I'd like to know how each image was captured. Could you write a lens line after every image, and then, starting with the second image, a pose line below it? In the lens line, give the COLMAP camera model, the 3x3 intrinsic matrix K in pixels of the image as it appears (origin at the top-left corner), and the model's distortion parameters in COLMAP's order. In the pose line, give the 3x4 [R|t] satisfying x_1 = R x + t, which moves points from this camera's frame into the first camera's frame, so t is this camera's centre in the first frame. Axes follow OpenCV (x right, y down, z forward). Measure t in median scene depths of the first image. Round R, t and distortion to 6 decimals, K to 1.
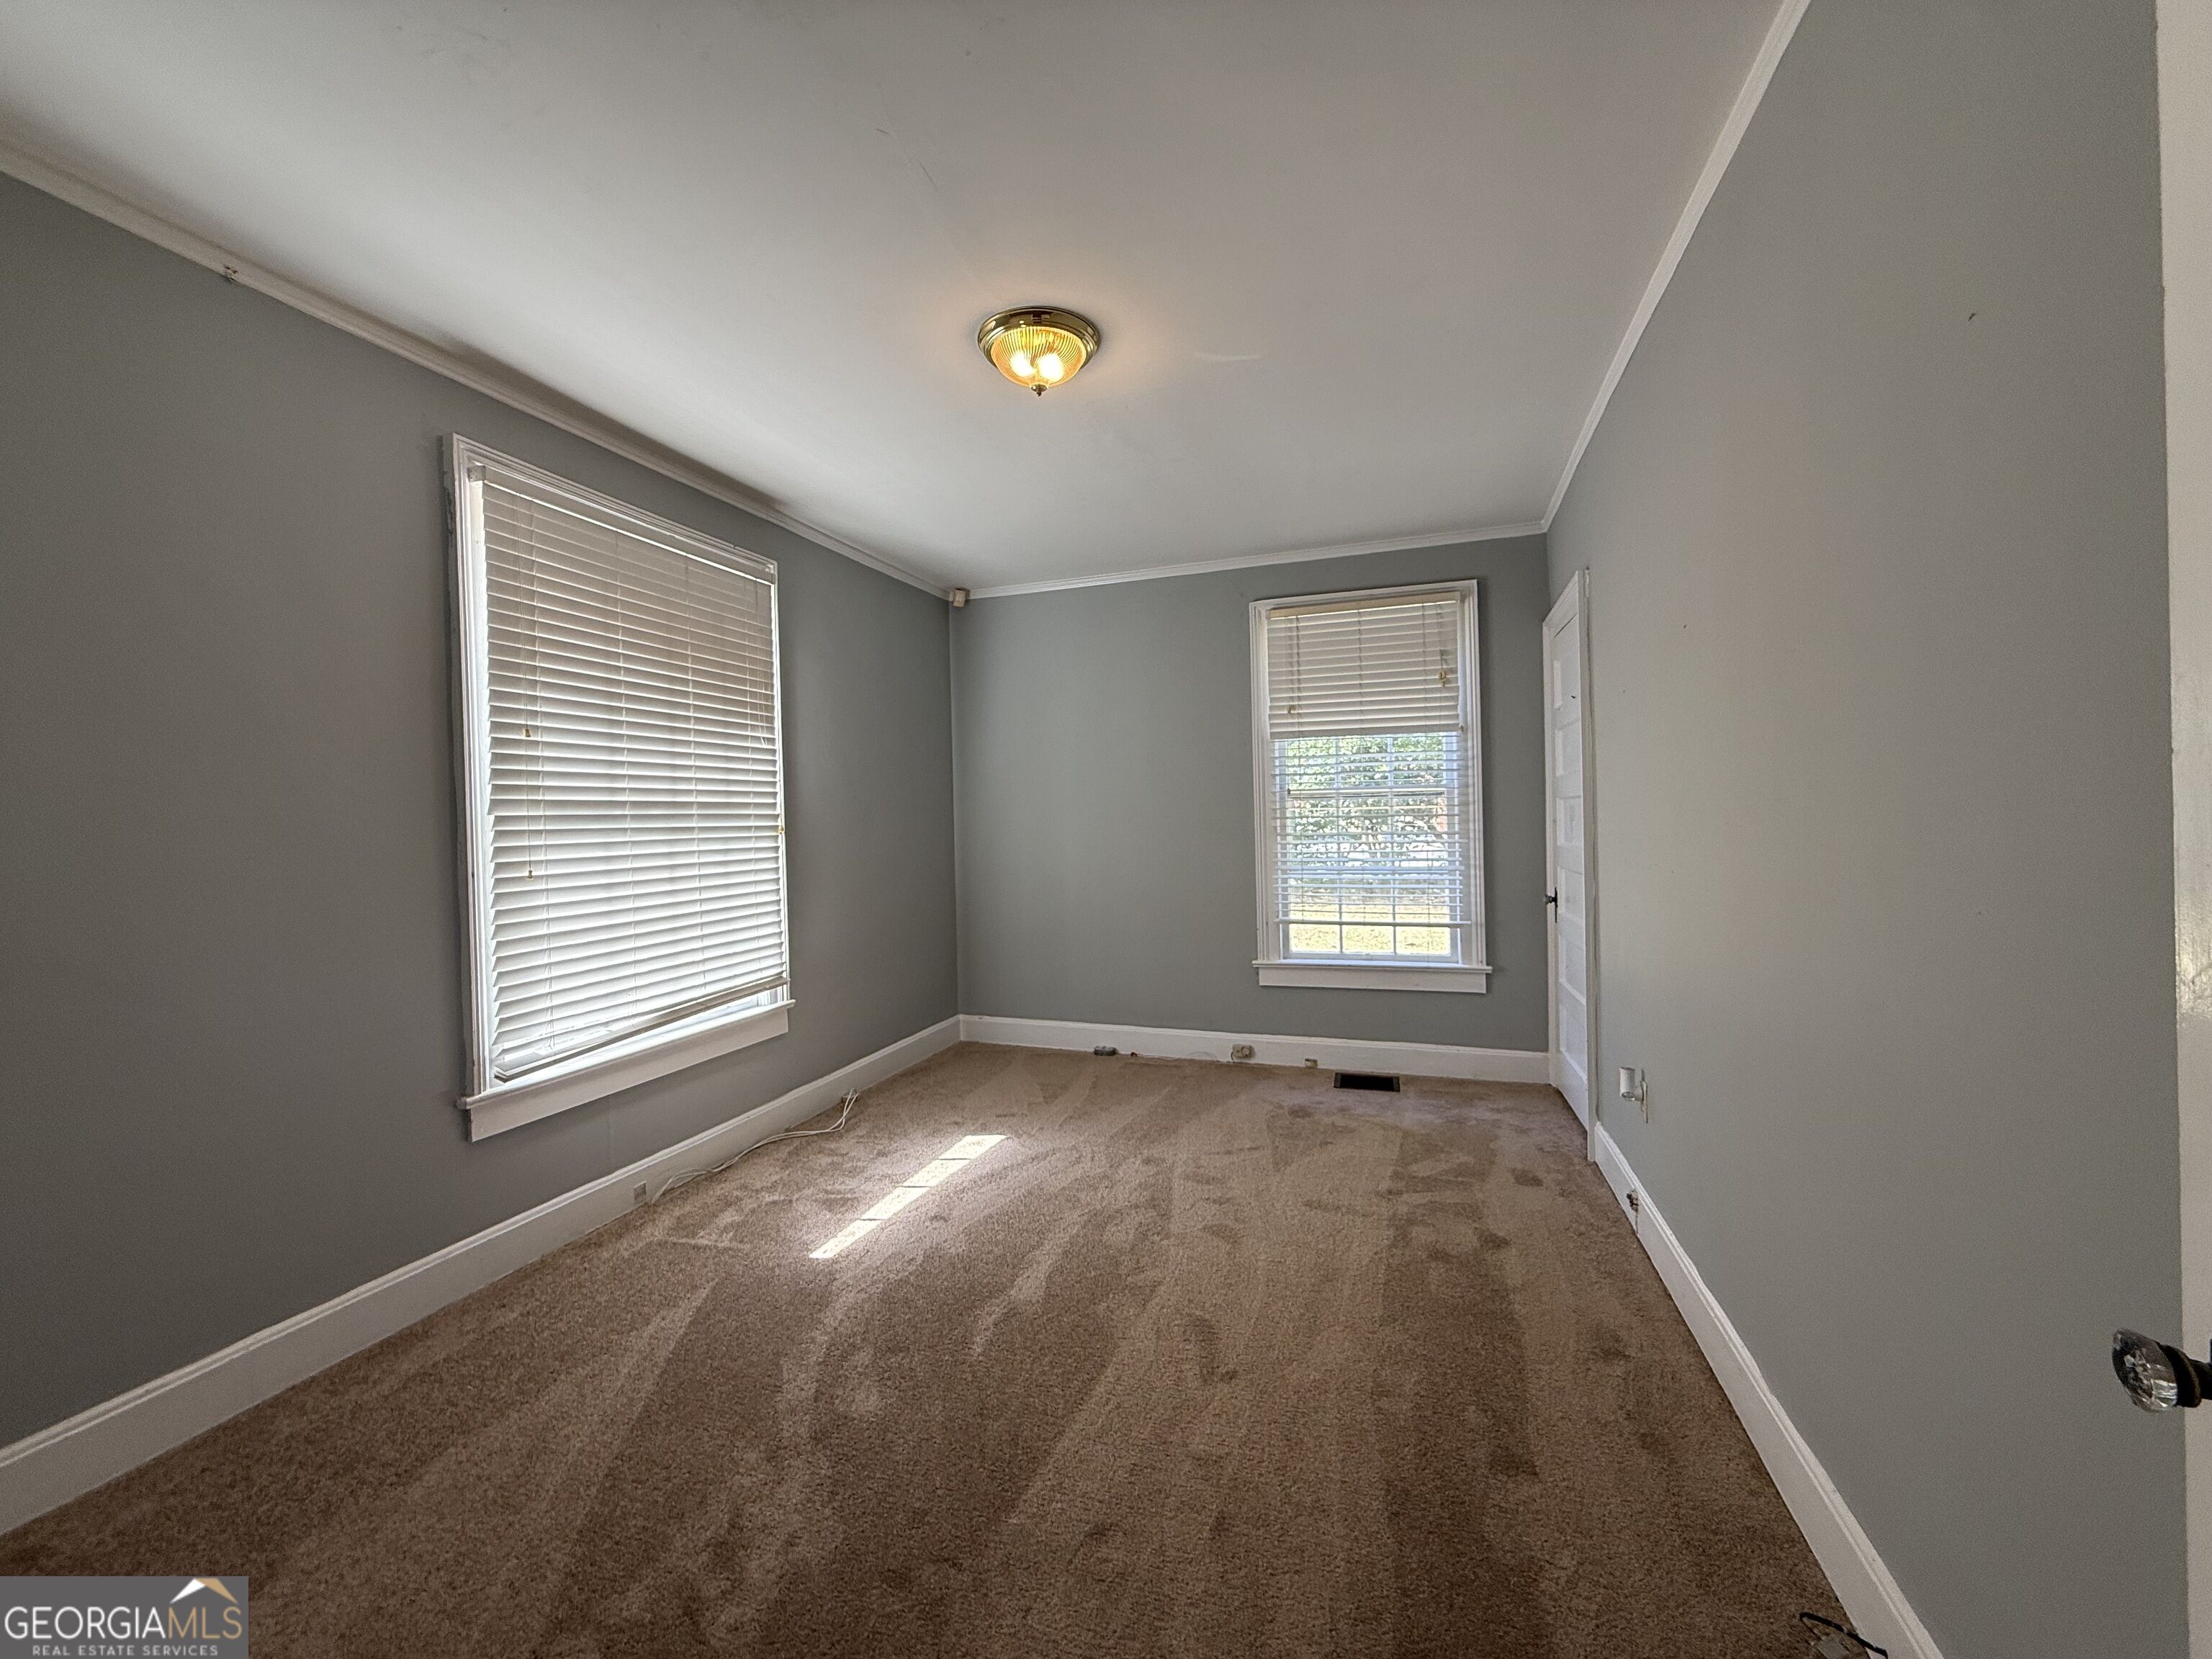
lens RADIAL K [[882.4, 0, 1104.2], [0, 882.4, 827.9], [0, 0, 1]] dist [0.002413, -0.000538]
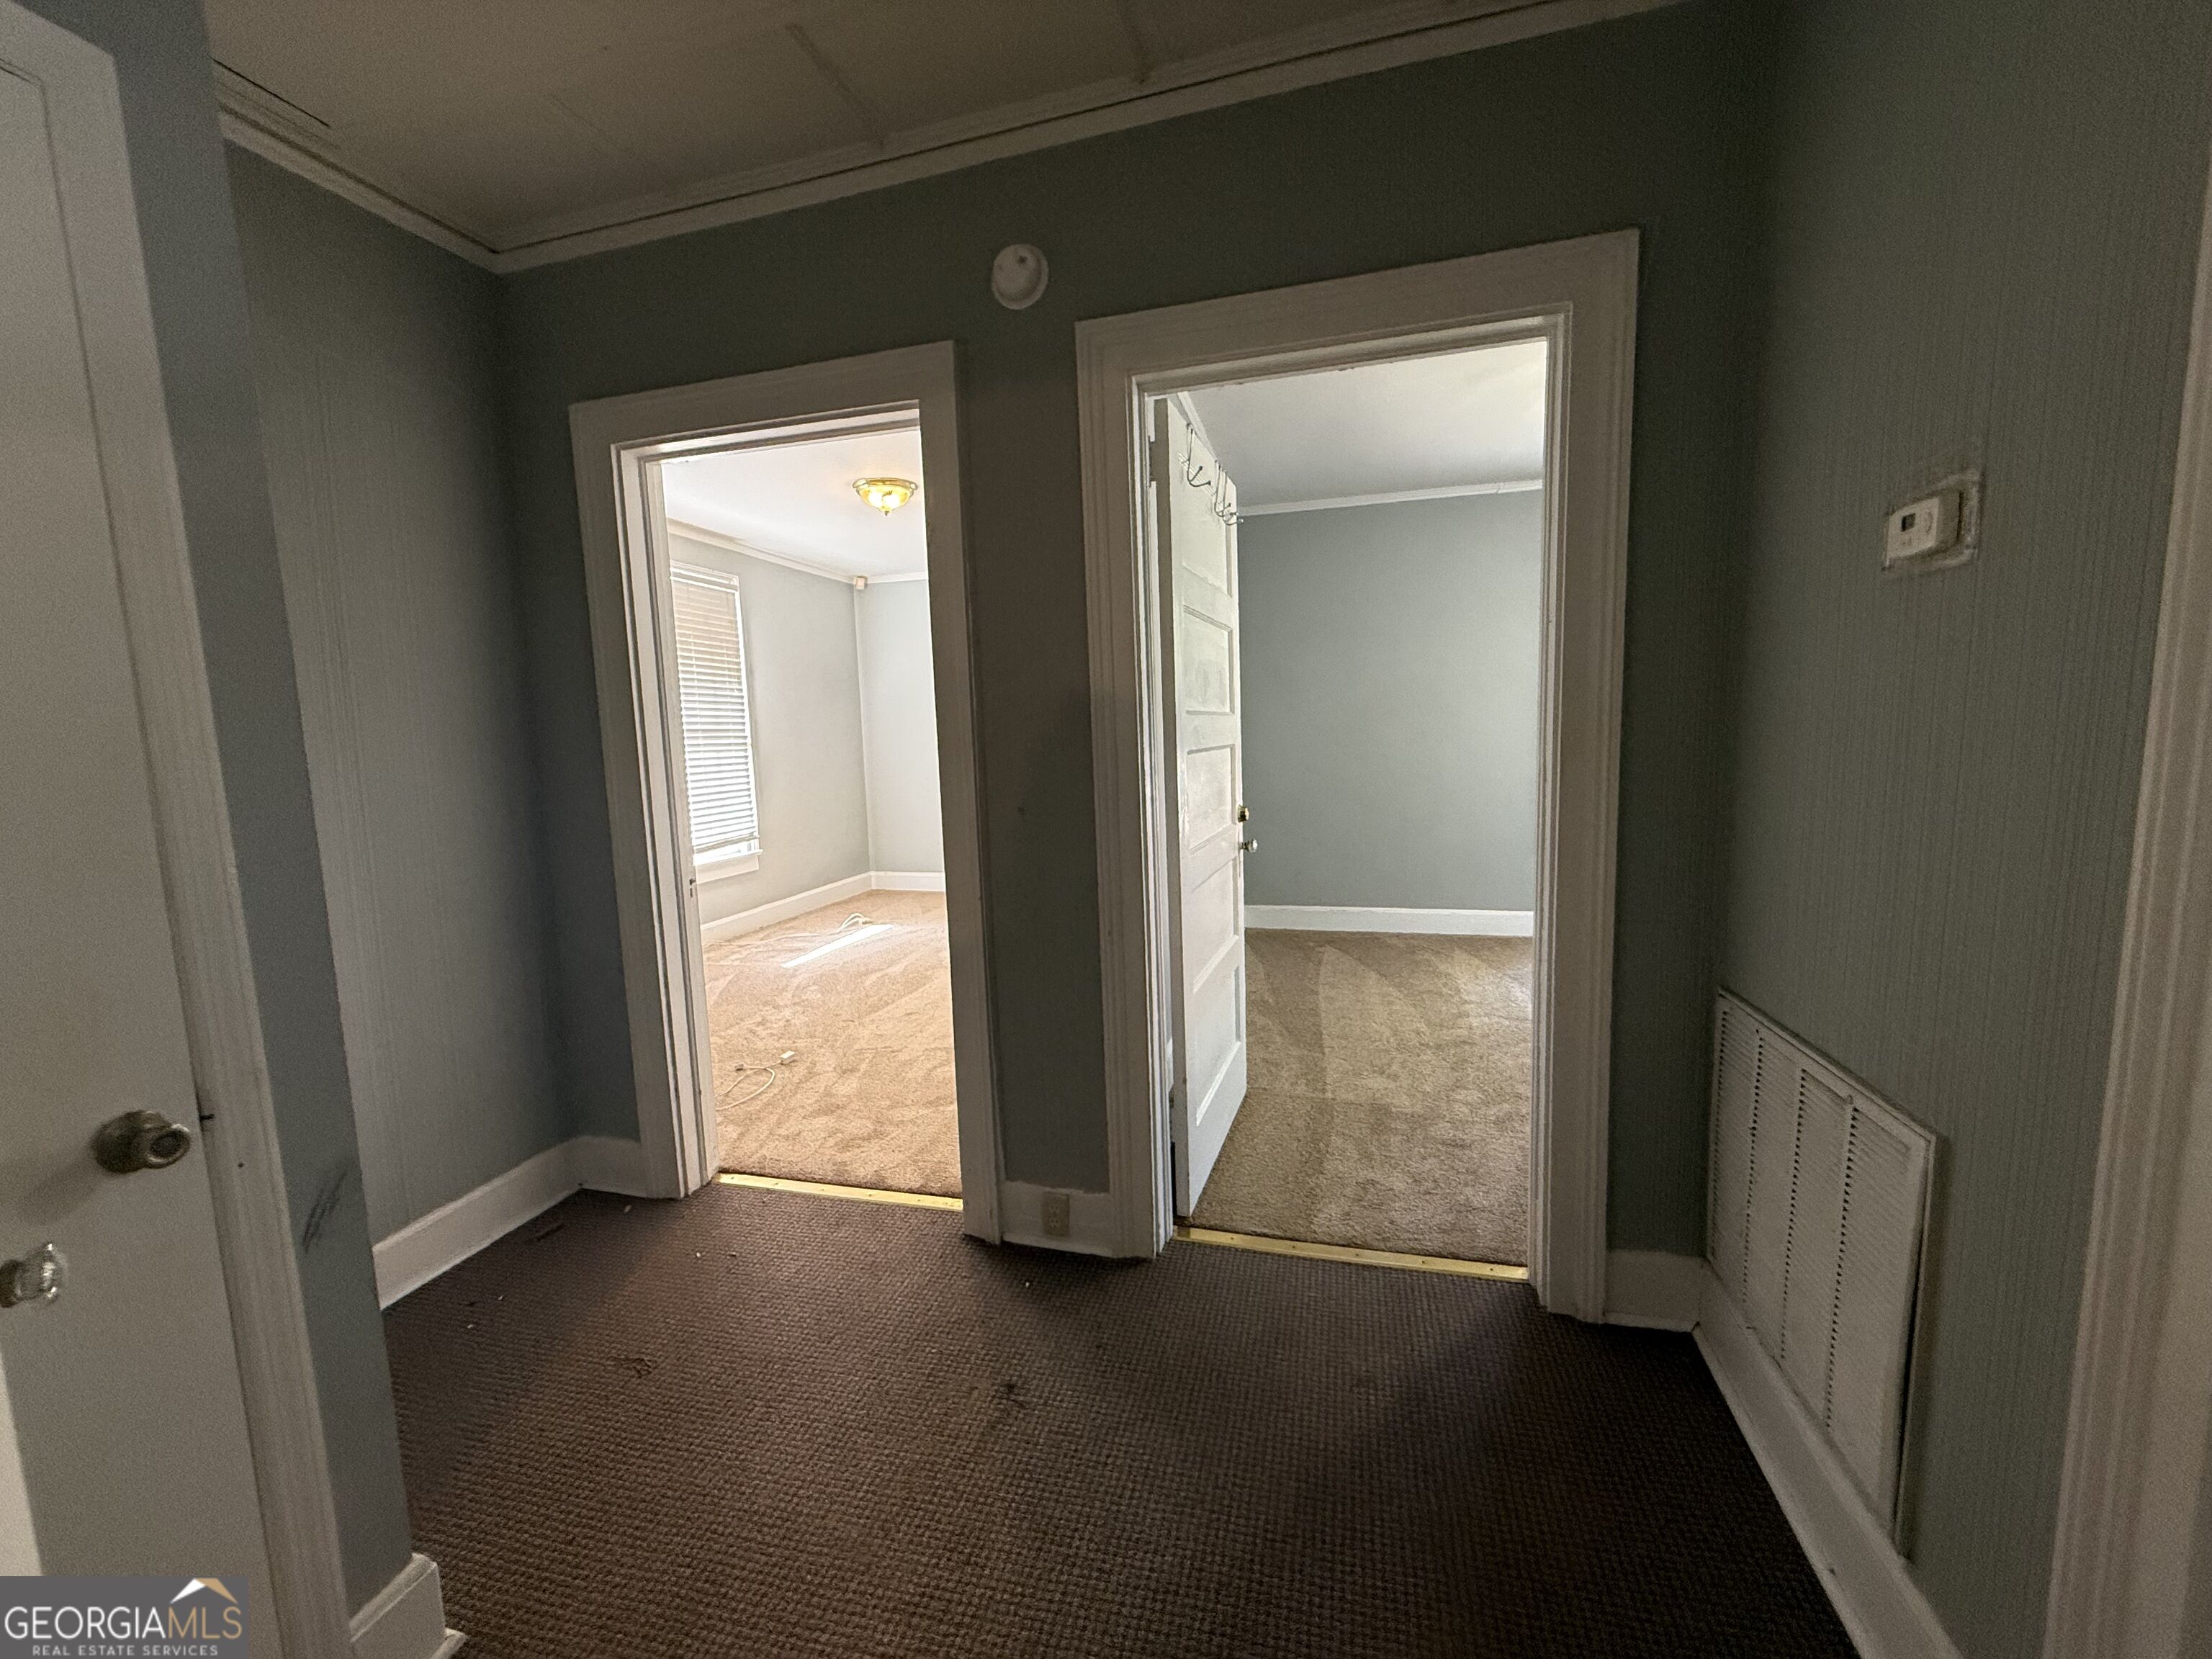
lens RADIAL K [[882.4, 0, 1097.9], [0, 882.4, 823.6], [0, 0, 1]] dist [0.002413, -0.000538]
pose [[0.997725, -0.018294, 0.064887, 0.168481], [0.012728, 0.996285, 0.085177, 0.015863], [-0.066204, -0.084157, 0.994251, -0.677921]]
